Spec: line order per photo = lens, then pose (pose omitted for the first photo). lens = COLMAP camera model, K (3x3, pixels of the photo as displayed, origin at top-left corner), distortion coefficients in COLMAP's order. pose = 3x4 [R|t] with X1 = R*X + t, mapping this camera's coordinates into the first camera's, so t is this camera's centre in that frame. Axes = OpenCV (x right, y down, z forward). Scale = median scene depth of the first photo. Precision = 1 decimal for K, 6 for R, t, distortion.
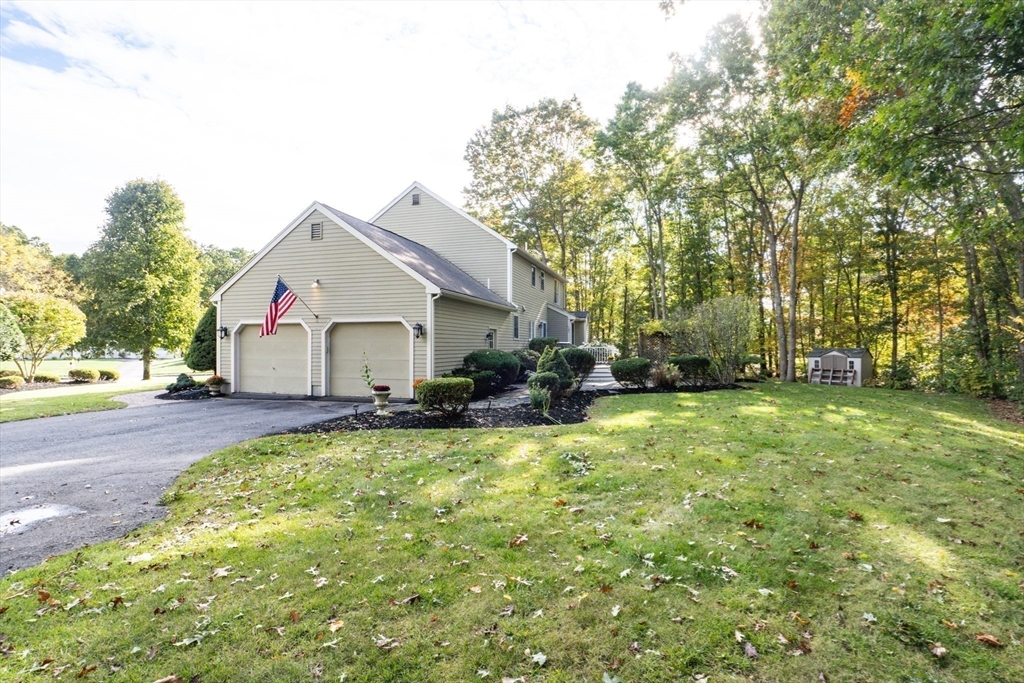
lens RADIAL K [[530.0, 0, 512.4], [0, 530.0, 351.0], [0, 0, 1]] dist [0.001661, 0.000006]
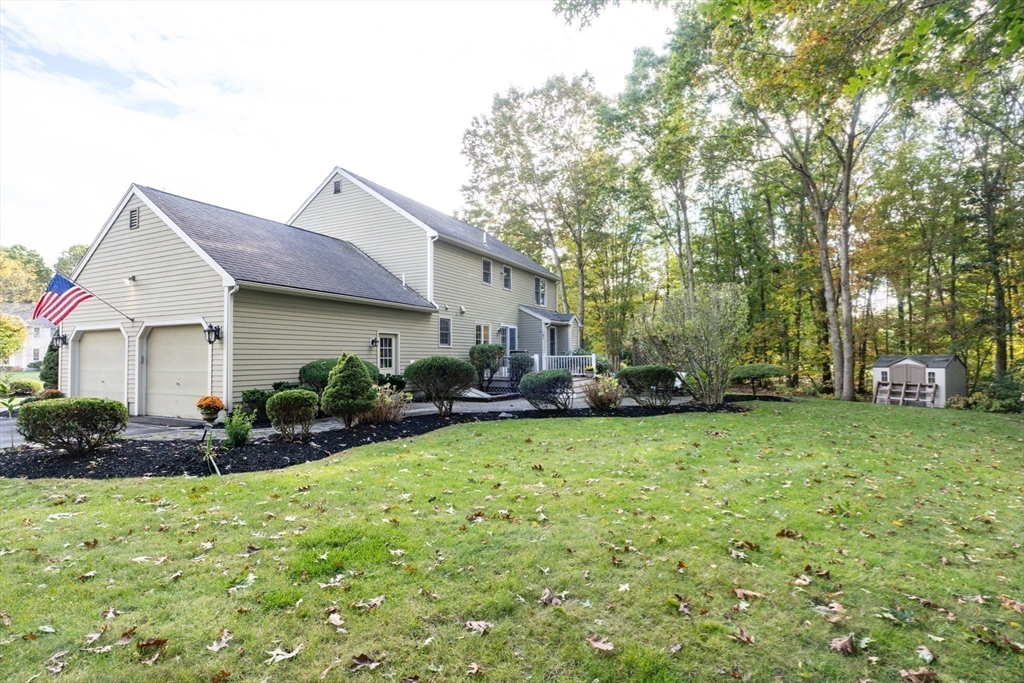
lens RADIAL K [[524.7, 0, 505.6], [0, 524.7, 358.7], [0, 0, 1]] dist [-0.022357, 0.000232]
pose [[0.979206, -0.007020, -0.202745, 0.216153], [0.005202, 0.999941, -0.009501, 0.004156], [0.202800, 0.008249, 0.979185, 0.183131]]
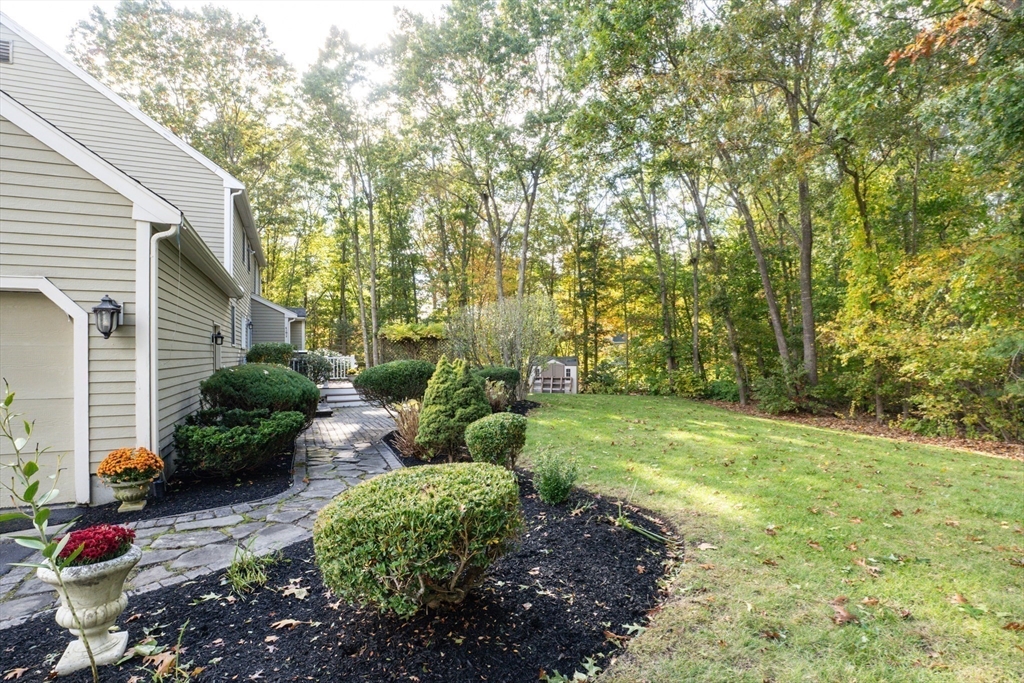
lens RADIAL K [[530.0, 0, 512.4], [0, 530.0, 351.0], [0, 0, 1]] dist [0.001661, 0.000006]
pose [[0.769487, -0.001617, 0.638661, -0.107719], [0.012809, 0.999835, -0.012902, -0.004086], [-0.638534, 0.018109, 0.769380, 0.295154]]
